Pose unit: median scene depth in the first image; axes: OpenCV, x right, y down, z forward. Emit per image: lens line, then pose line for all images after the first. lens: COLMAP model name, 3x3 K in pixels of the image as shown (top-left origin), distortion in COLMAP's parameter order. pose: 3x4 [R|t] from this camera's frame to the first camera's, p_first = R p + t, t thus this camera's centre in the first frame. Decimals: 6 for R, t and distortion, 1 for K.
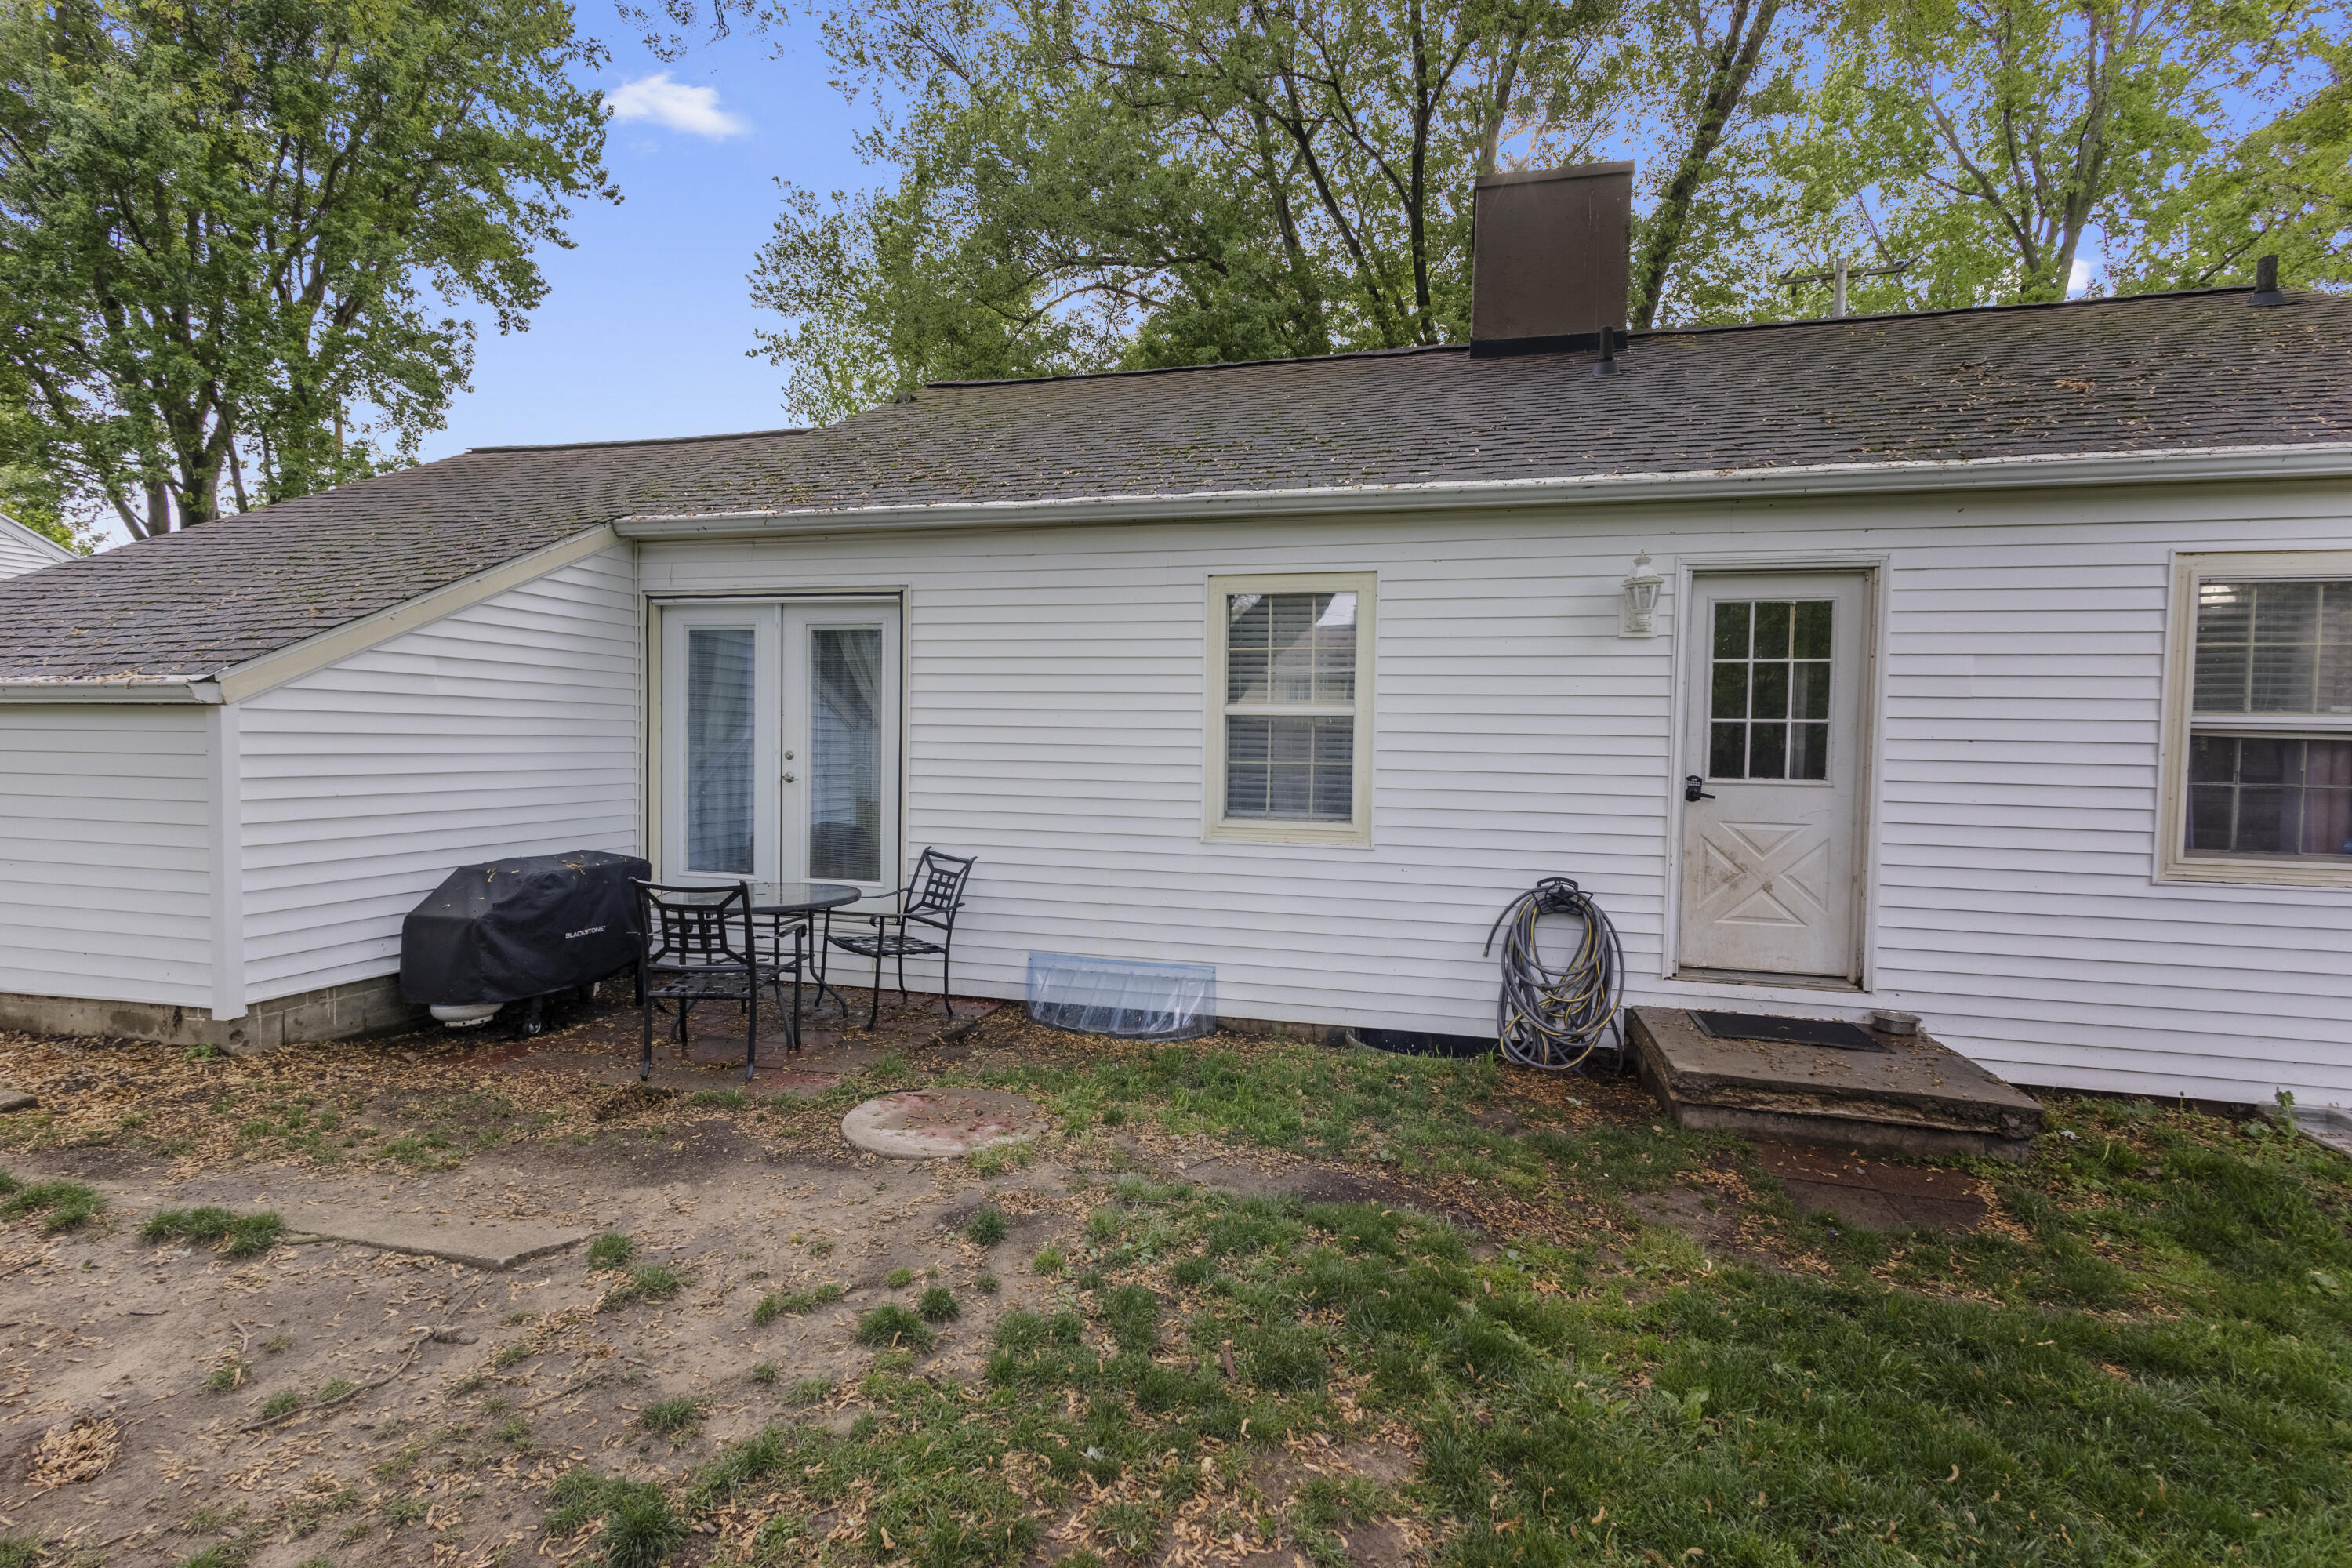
lens RADIAL K [[1082.7, 0, 1168.5], [0, 1082.7, 784.1], [0, 0, 1]] dist [0.009816, -0.000859]
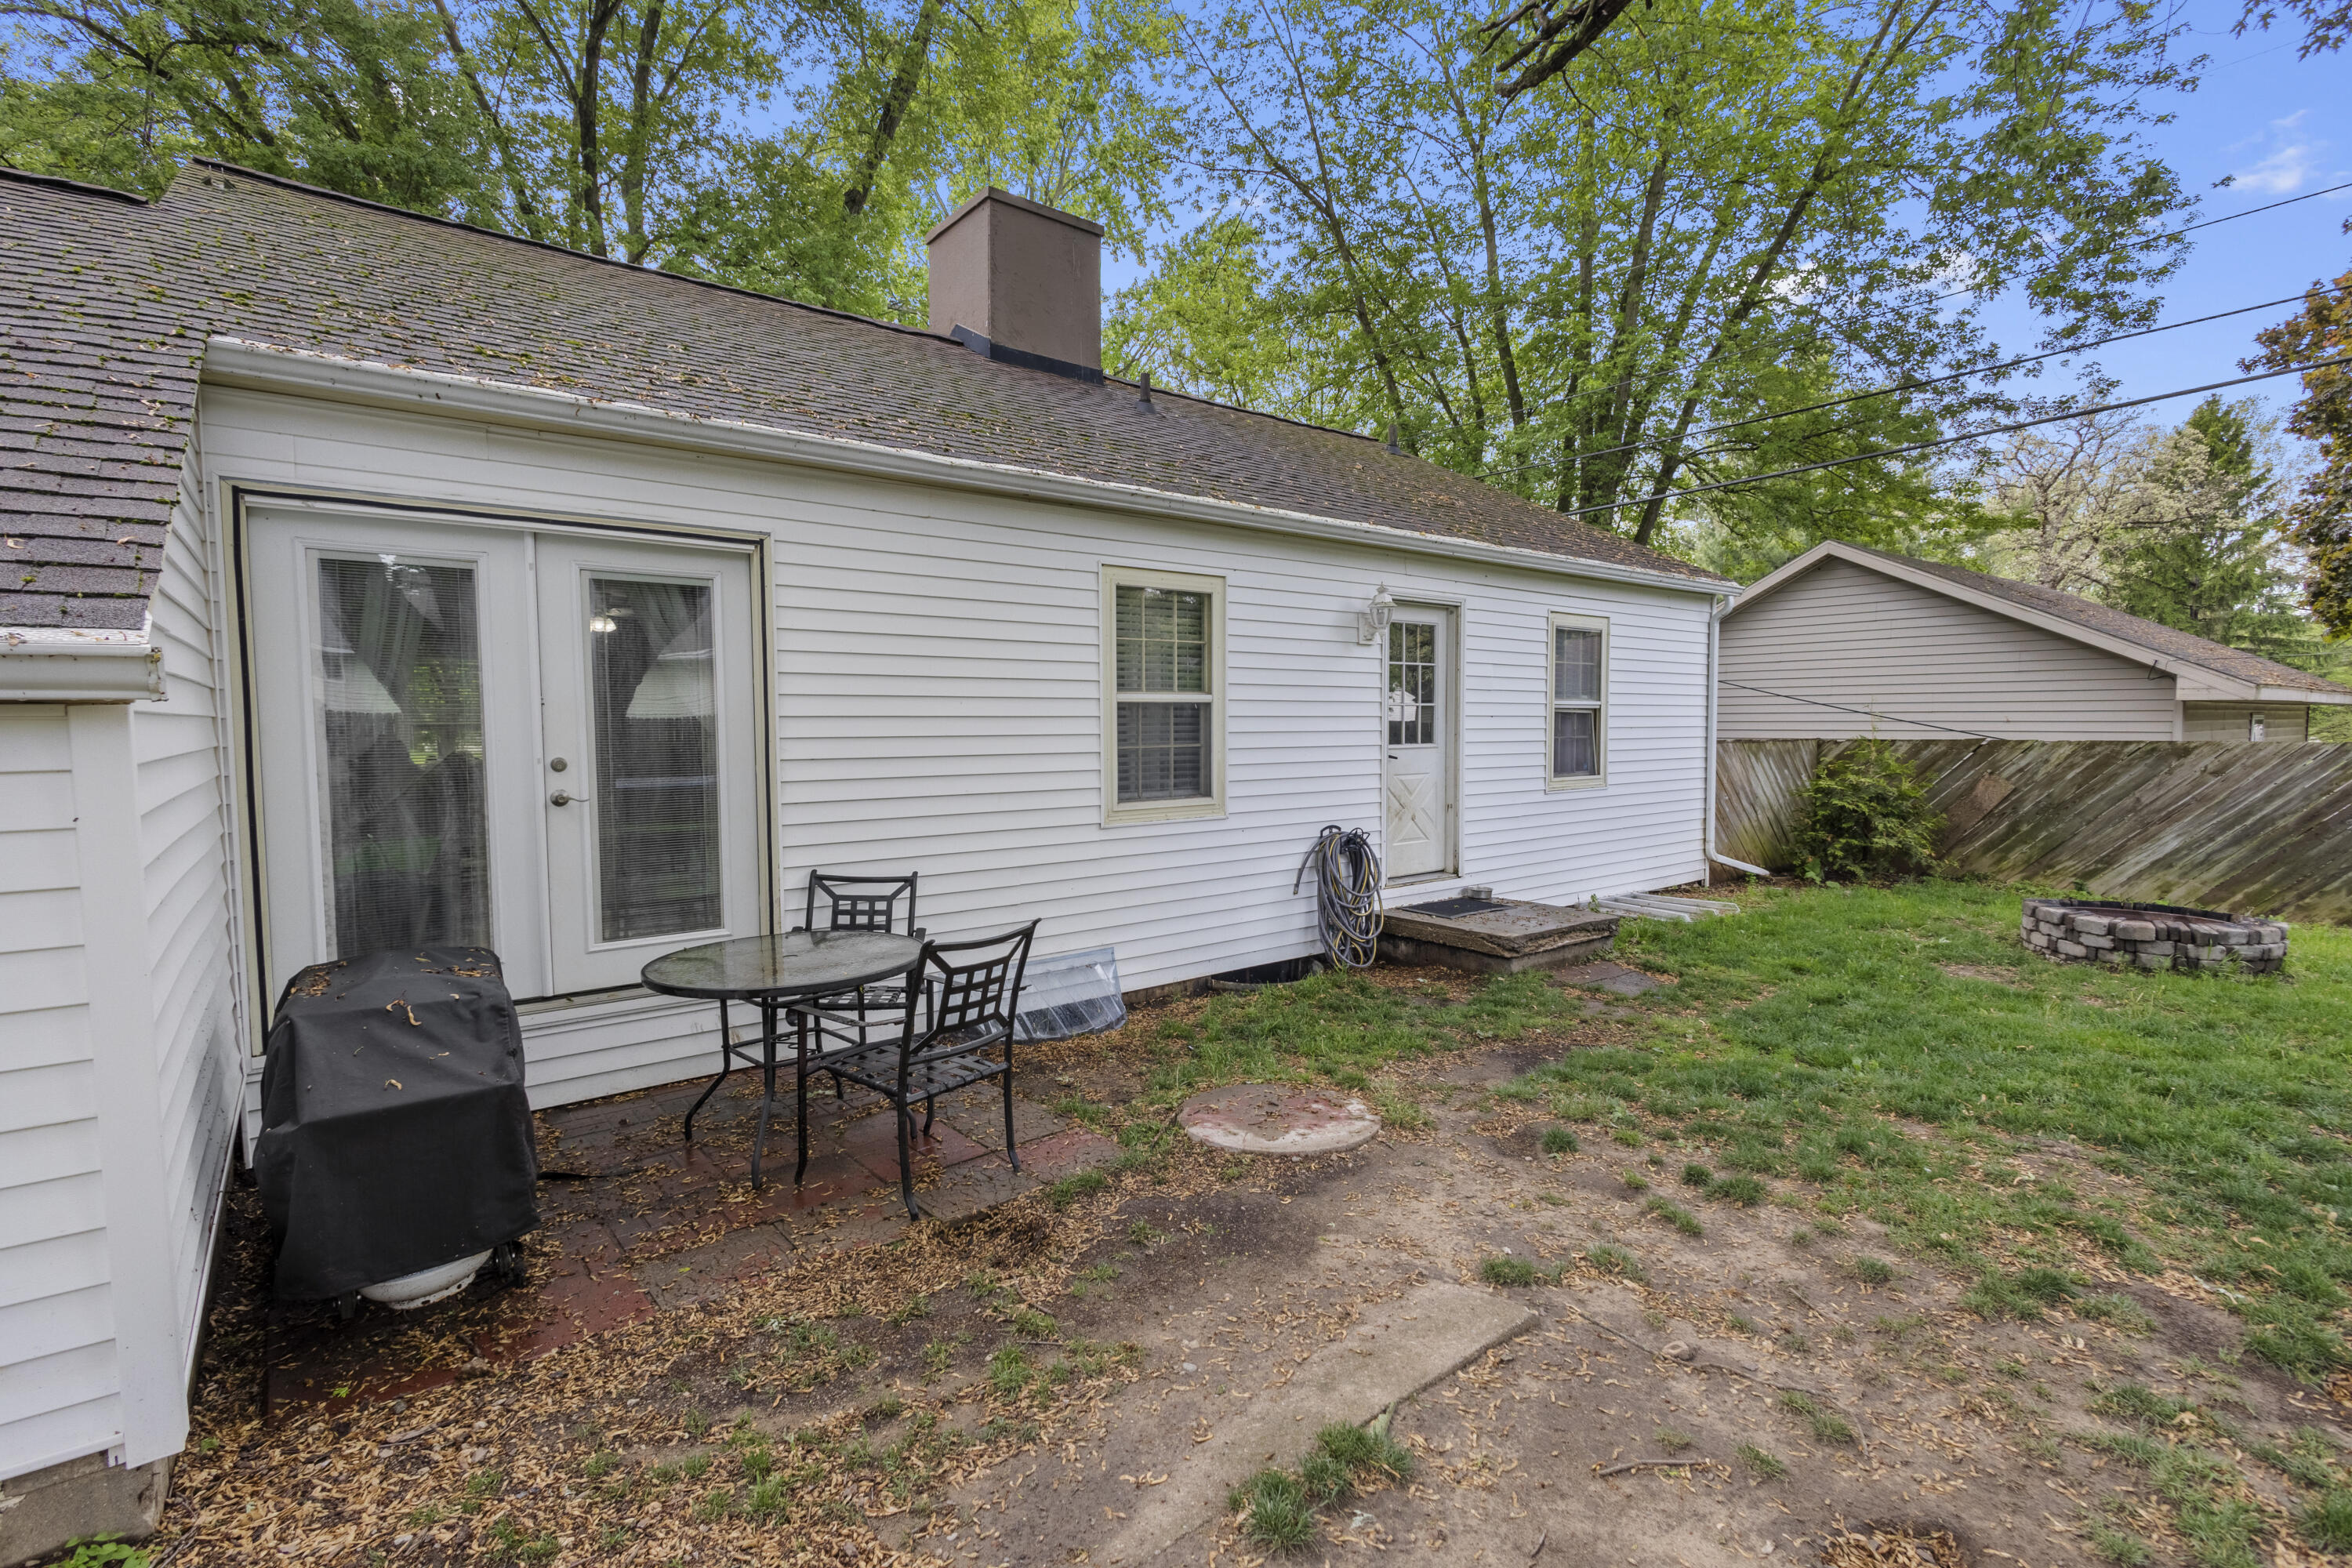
lens RADIAL K [[1073.1, 0, 1176.0], [0, 1073.1, 784.0], [0, 0, 1]] dist [-0.000513, -0.000312]
pose [[0.602669, -0.066077, 0.795251, -0.797468], [0.047465, 0.997770, 0.046933, -0.034118], [-0.796579, 0.009461, 0.604461, 0.371553]]
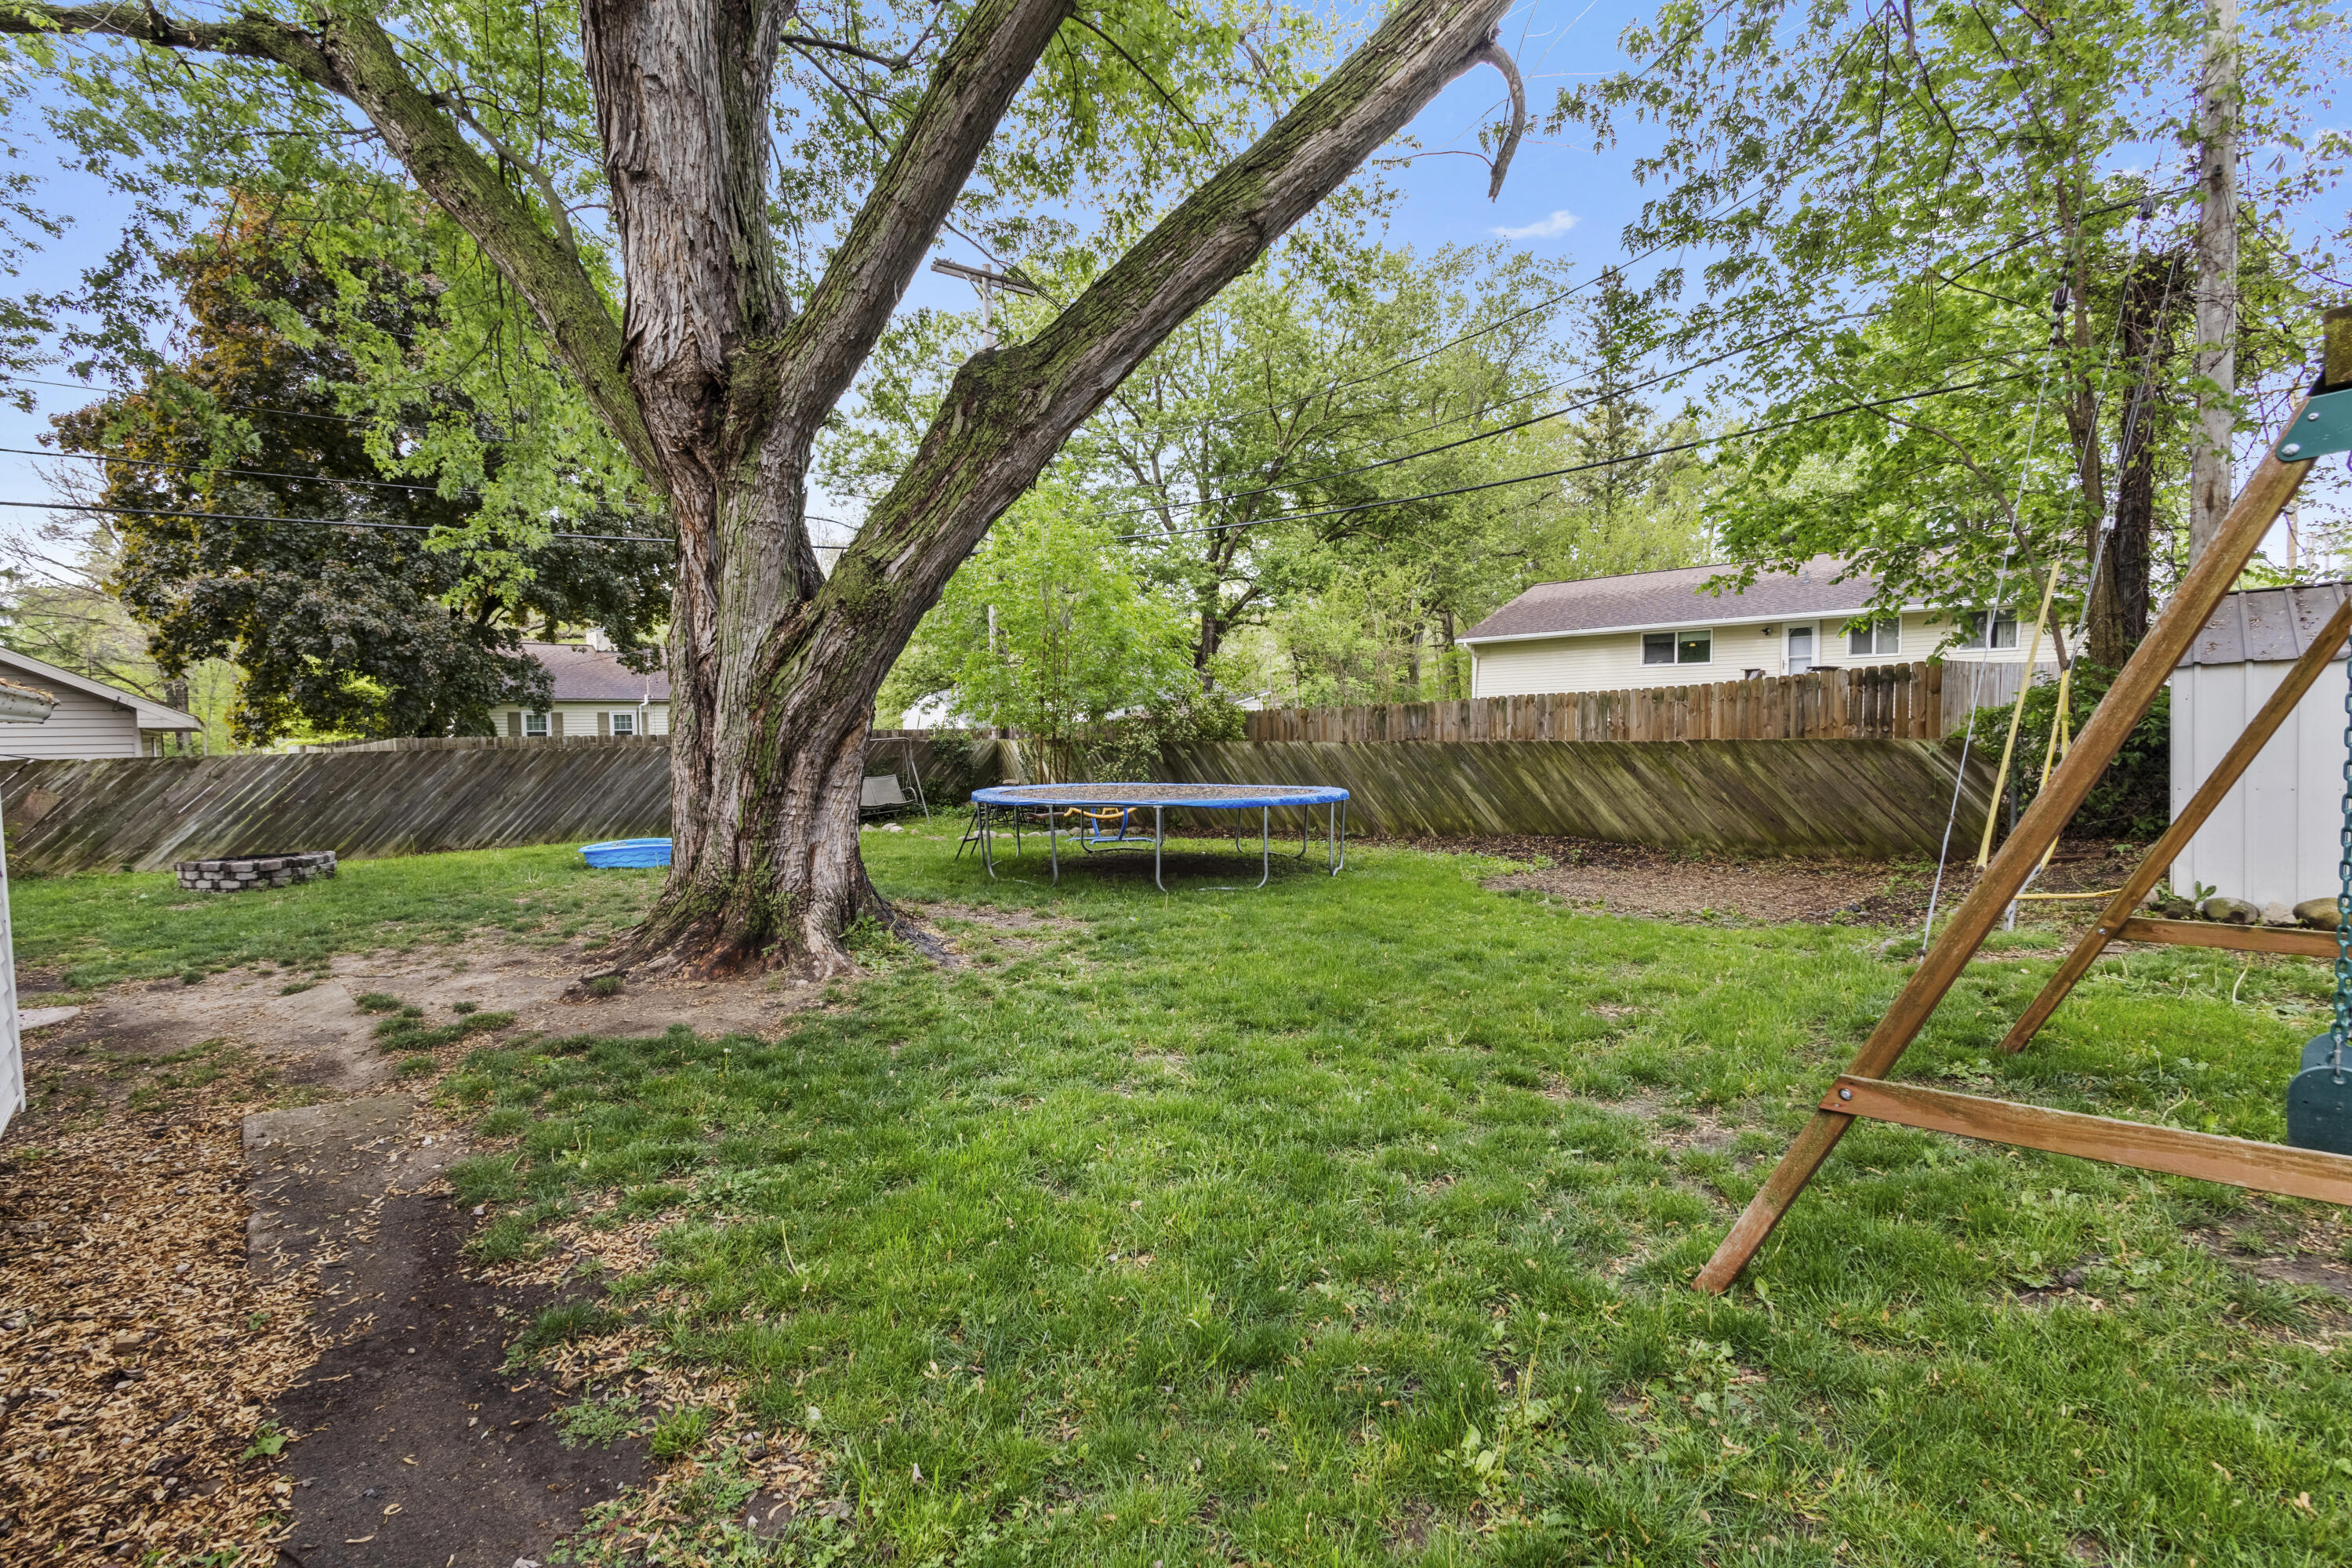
lens RADIAL K [[1082.7, 0, 1168.5], [0, 1082.7, 784.1], [0, 0, 1]] dist [0.009816, -0.000859]
pose [[-0.840502, -0.030975, 0.540923, -1.695102], [0.026448, 0.994829, 0.098062, -0.067965], [-0.541163, 0.096727, -0.835336, 1.007113]]
